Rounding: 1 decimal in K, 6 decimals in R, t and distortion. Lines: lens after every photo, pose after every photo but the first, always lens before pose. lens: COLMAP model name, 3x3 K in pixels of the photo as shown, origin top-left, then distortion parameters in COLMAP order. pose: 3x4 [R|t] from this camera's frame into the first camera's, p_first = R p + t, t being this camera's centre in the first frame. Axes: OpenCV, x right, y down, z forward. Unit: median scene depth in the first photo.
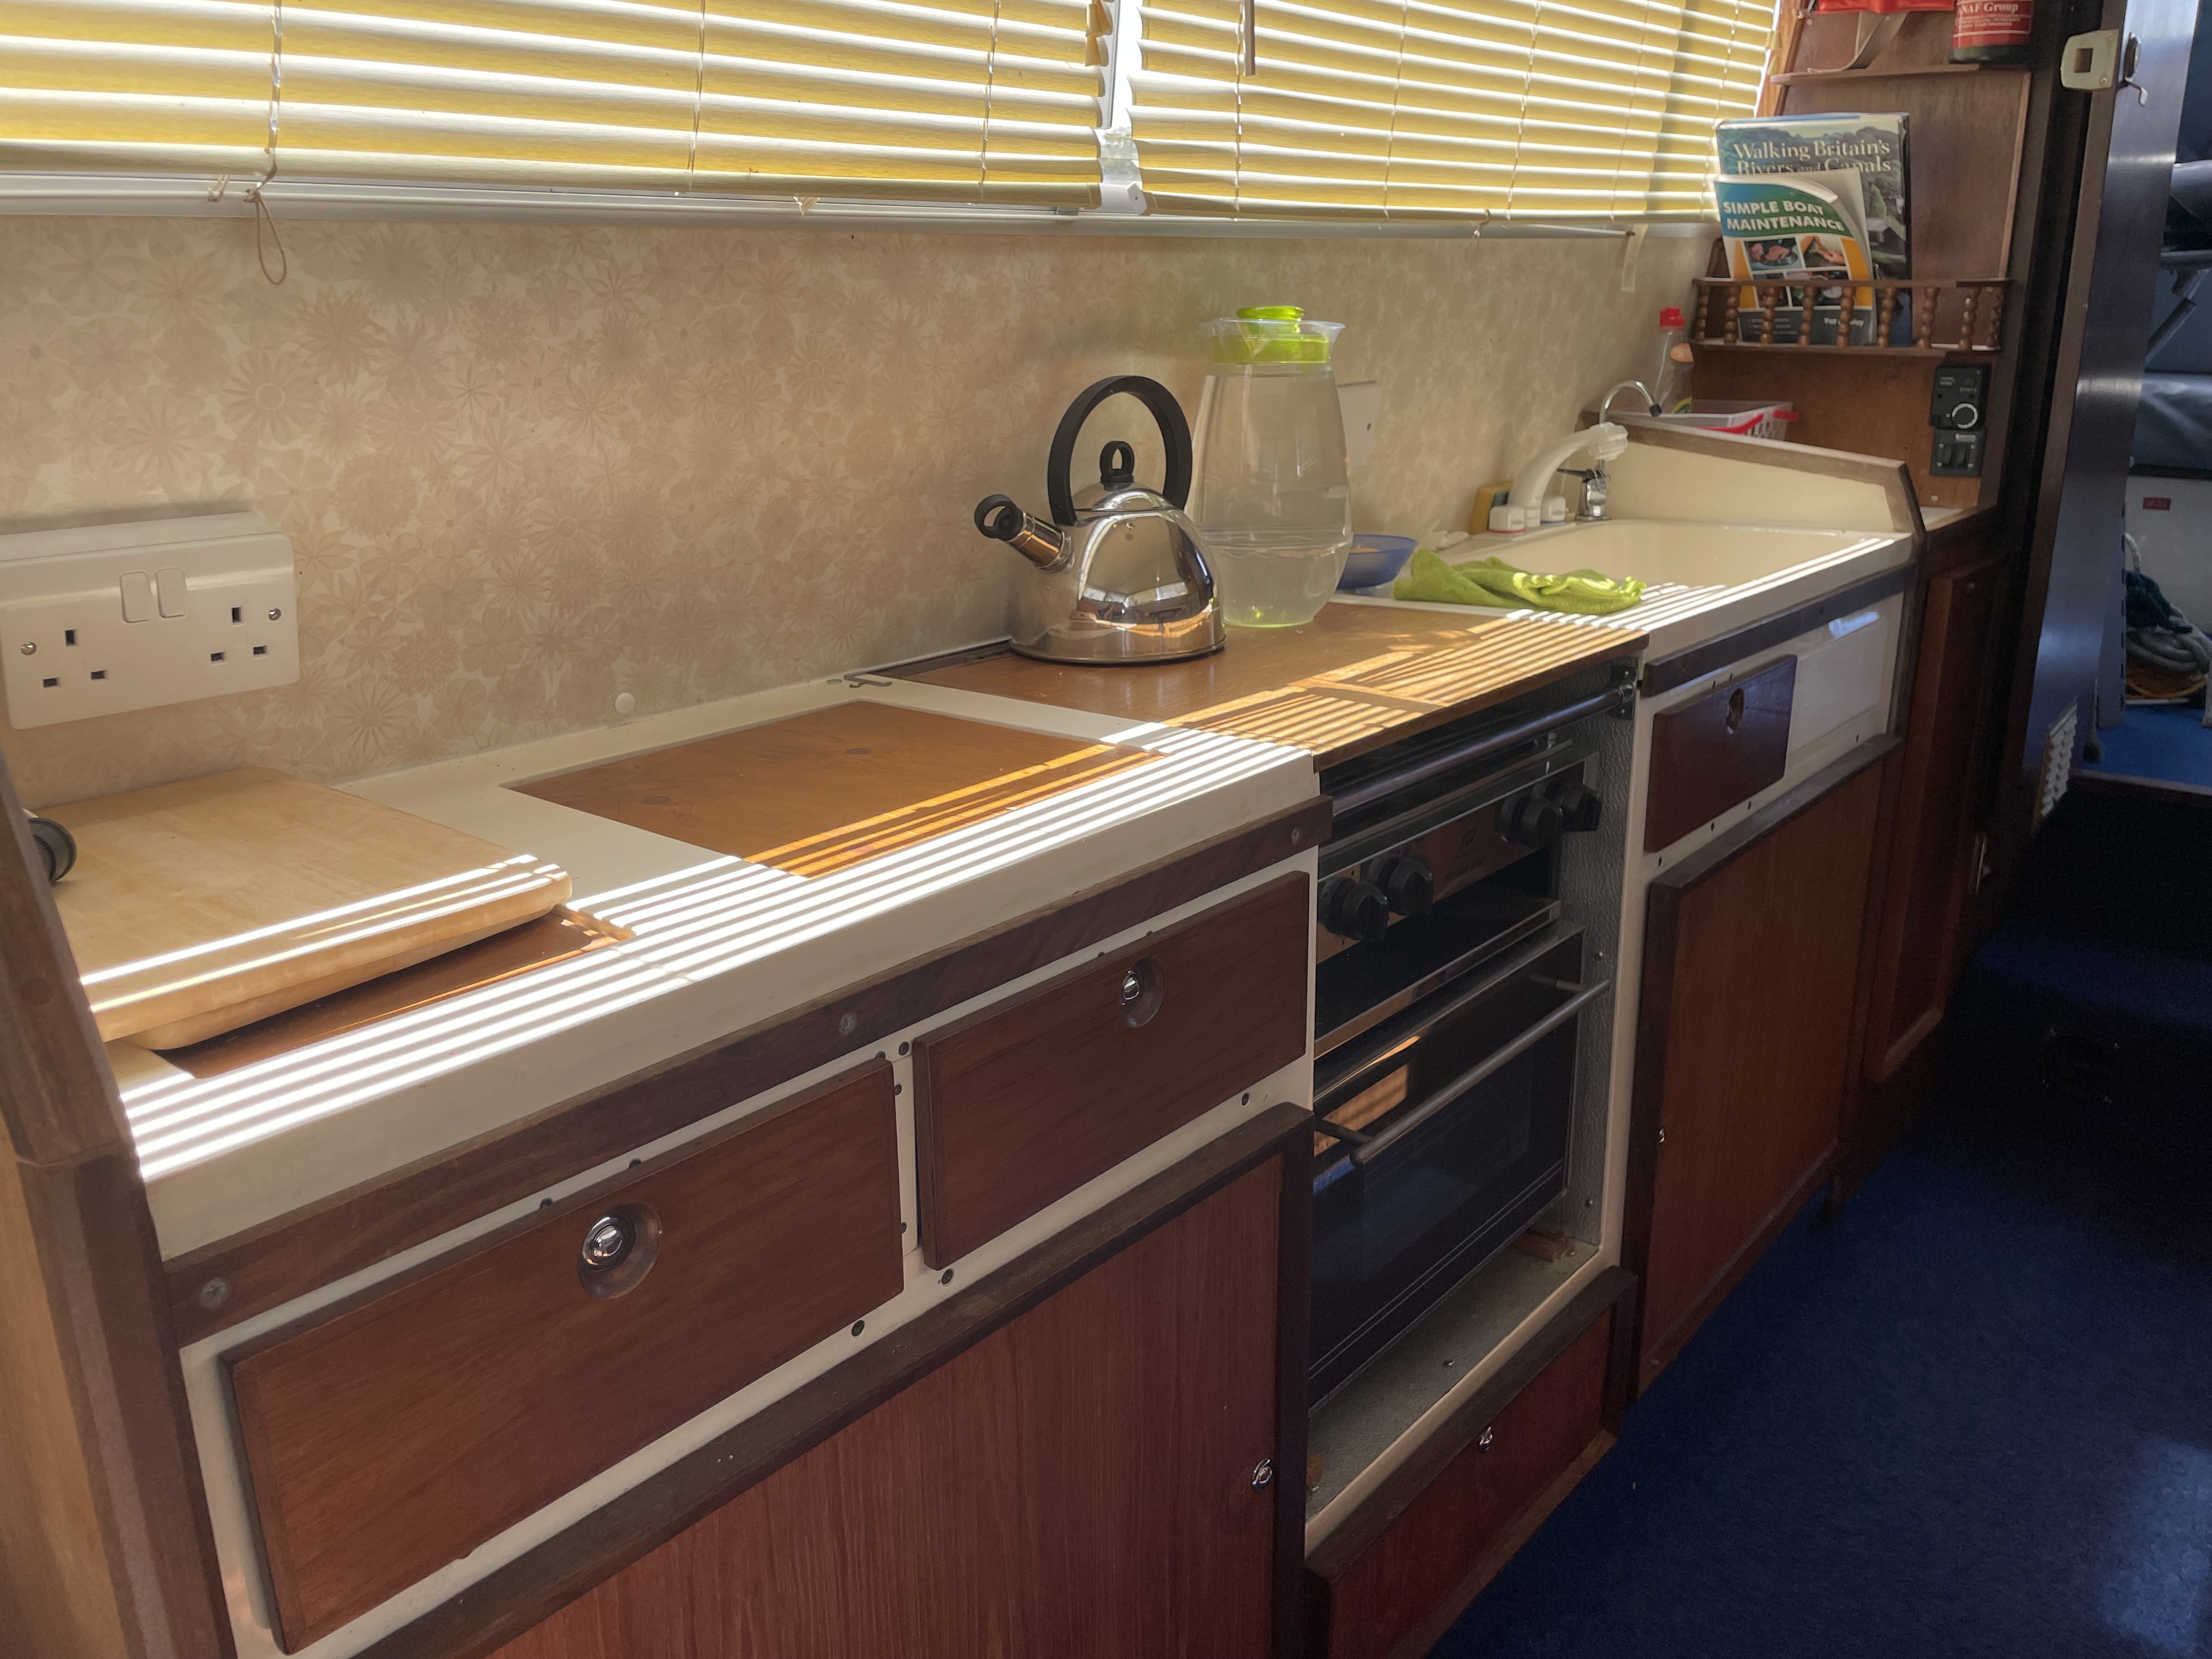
lens RADIAL K [[1688.6, 0, 1099.9], [0, 1688.6, 817.3], [0, 0, 1]] dist [0.087523, -0.121805]
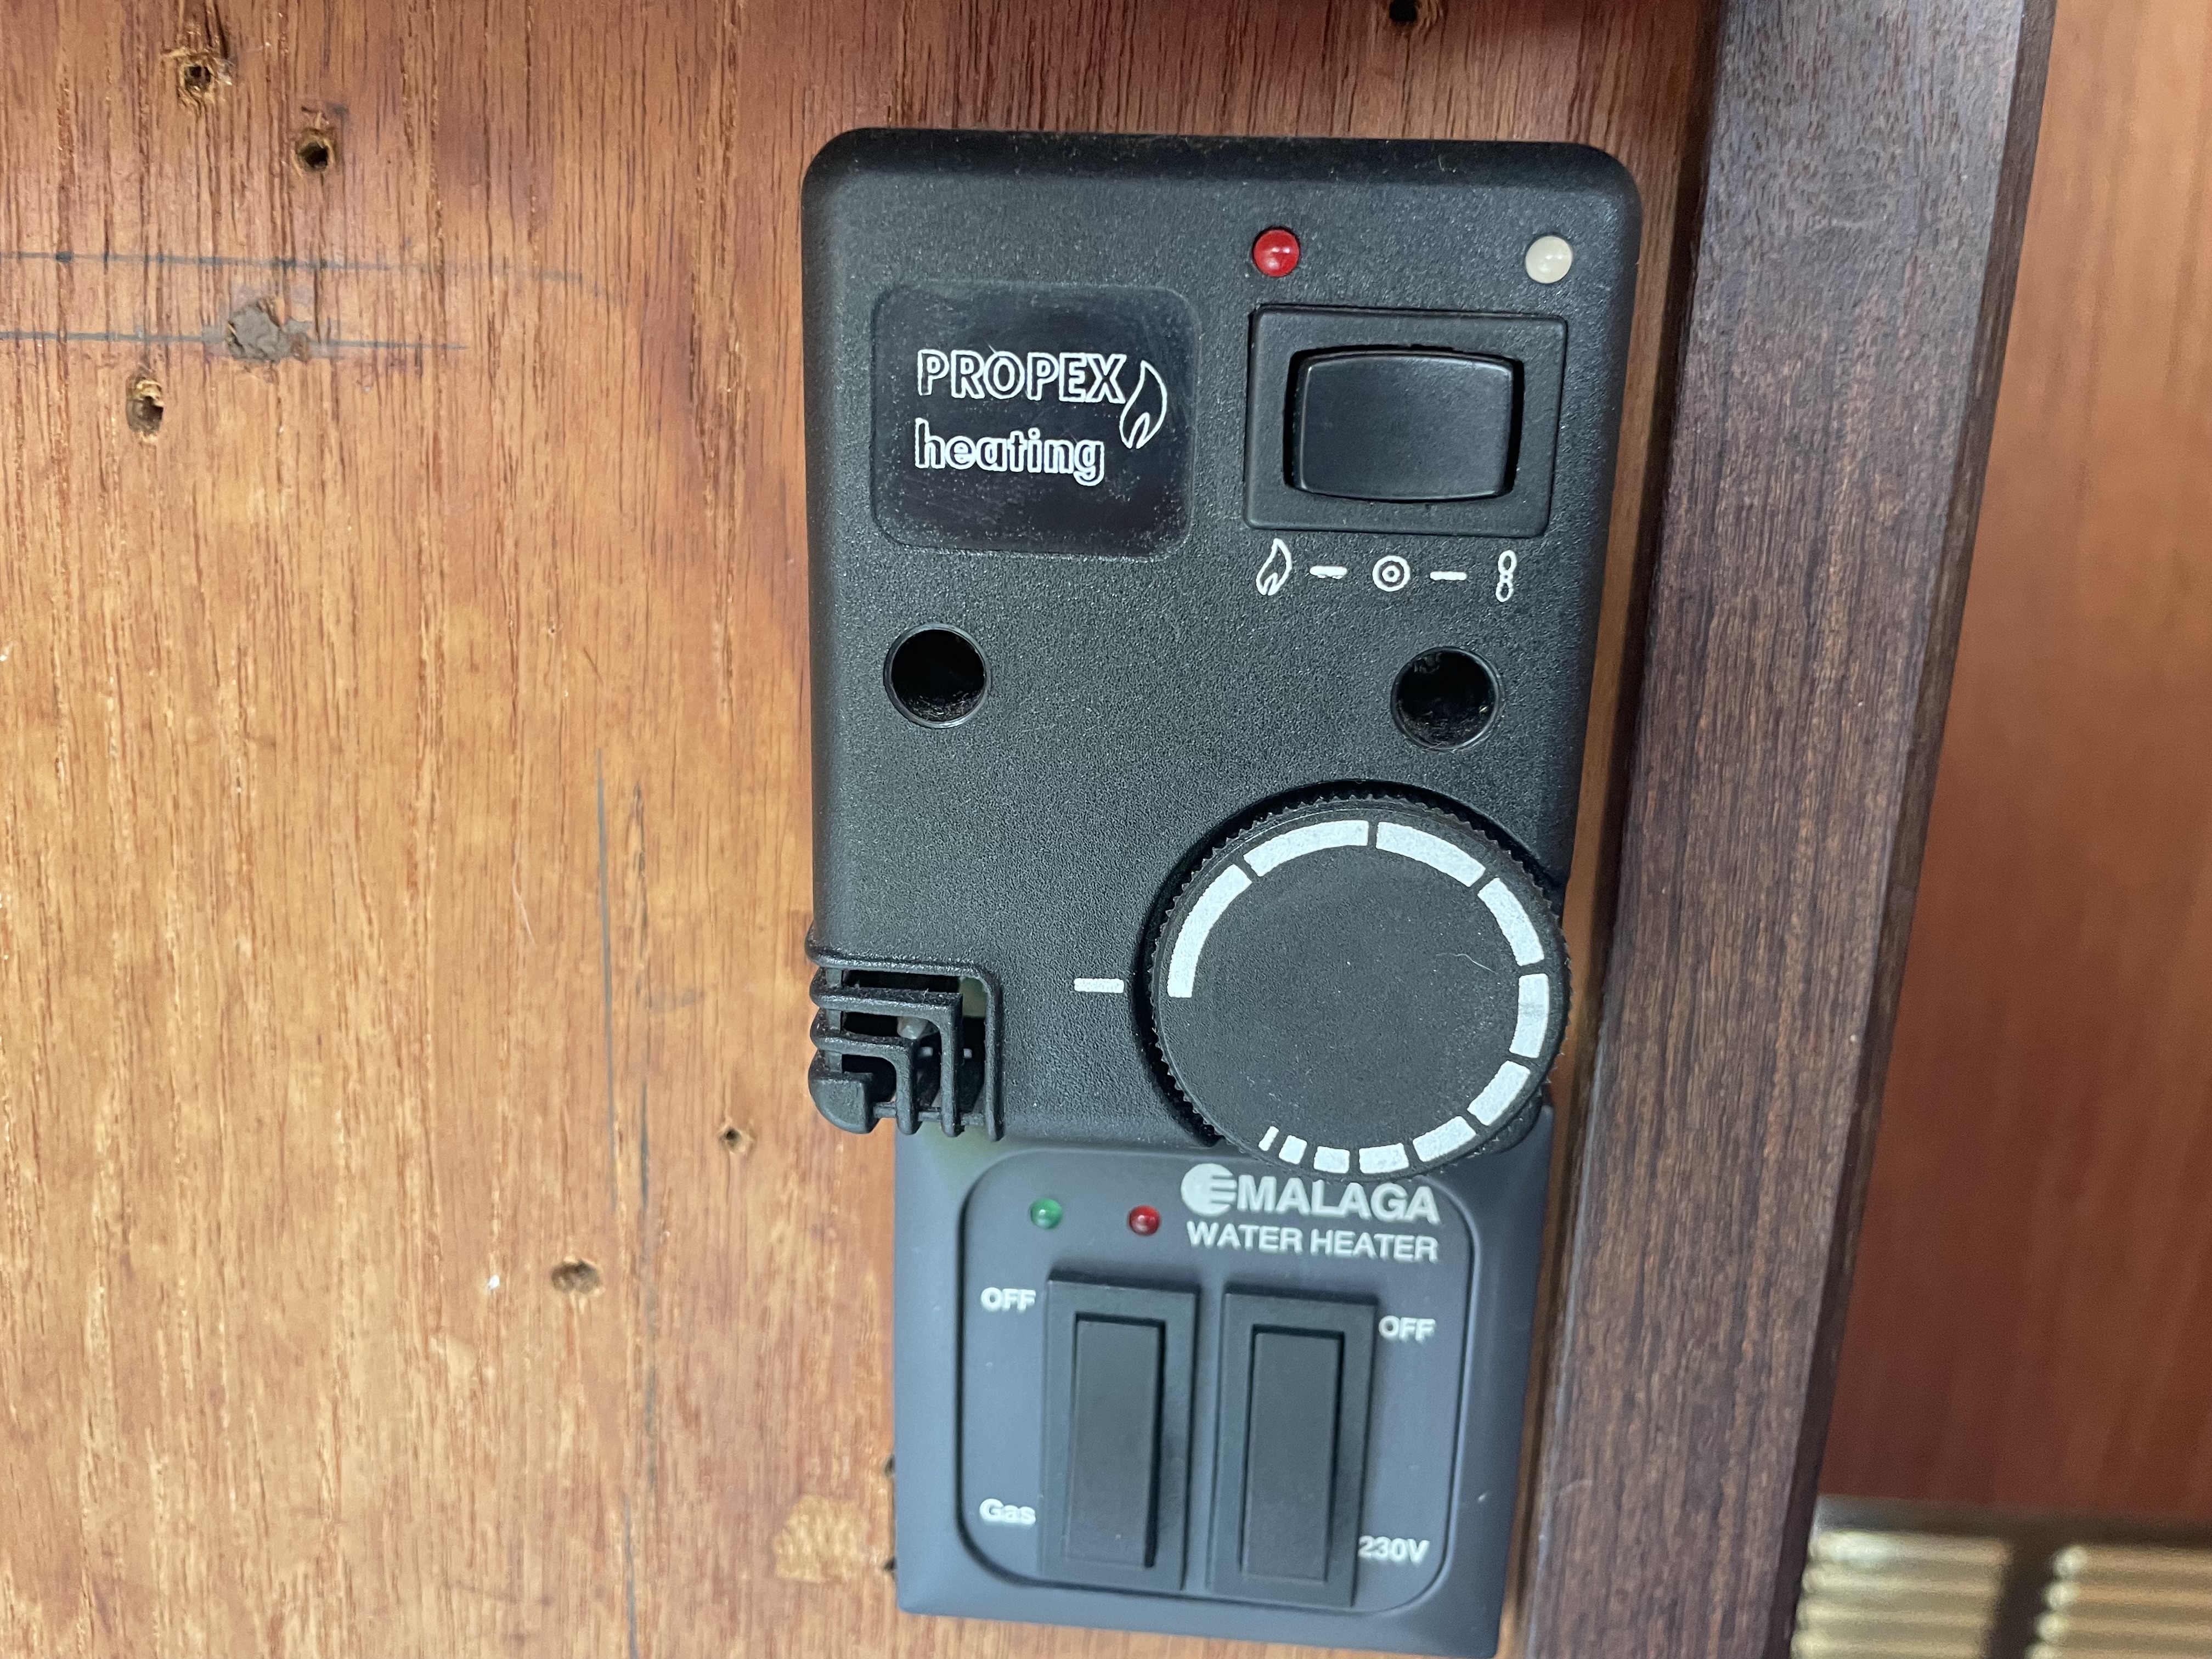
lens RADIAL K [[1688.6, 0, 1099.9], [0, 1688.6, 817.3], [0, 0, 1]] dist [0.087523, -0.121805]
pose [[0.814556, -0.101076, 0.571211, 0.471488], [0.121305, 0.992612, 0.002662, -0.245547], [-0.567260, 0.067123, 0.820799, 0.971983]]
